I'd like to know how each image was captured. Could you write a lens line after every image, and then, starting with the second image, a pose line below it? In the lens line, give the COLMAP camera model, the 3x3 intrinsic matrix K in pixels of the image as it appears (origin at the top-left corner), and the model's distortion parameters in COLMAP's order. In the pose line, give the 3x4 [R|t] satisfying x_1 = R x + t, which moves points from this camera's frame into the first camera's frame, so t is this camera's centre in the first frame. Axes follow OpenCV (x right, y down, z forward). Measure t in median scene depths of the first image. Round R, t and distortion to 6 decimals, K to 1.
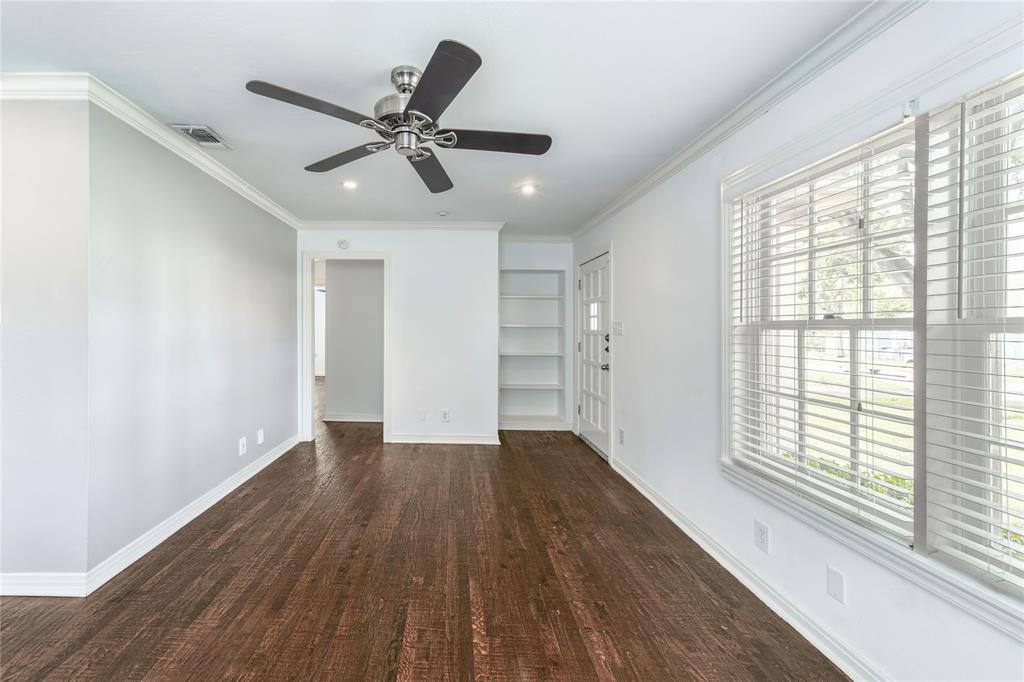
lens RADIAL K [[414.0, 0, 514.9], [0, 414.0, 331.0], [0, 0, 1]] dist [0.009750, -0.000132]
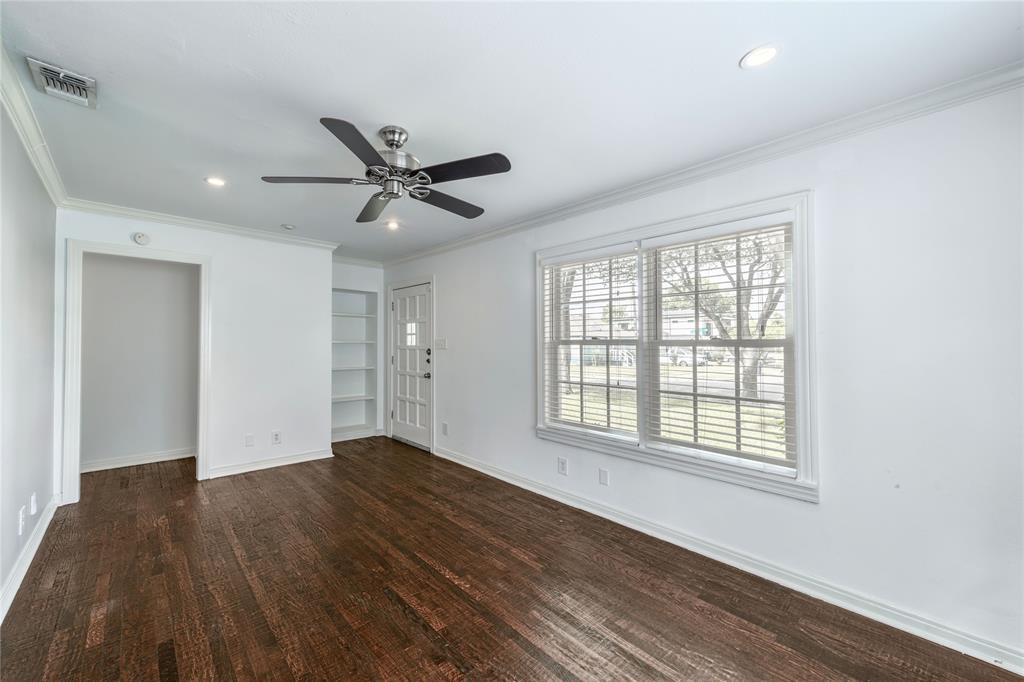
lens RADIAL K [[363.0, 0, 530.5], [0, 363.0, 336.7], [0, 0, 1]] dist [0.008325, -0.000007]
pose [[0.734723, 0.010652, 0.678284, -0.427496], [0.005984, 0.999736, -0.022183, -0.003869], [-0.678341, 0.020357, 0.734465, -0.012010]]
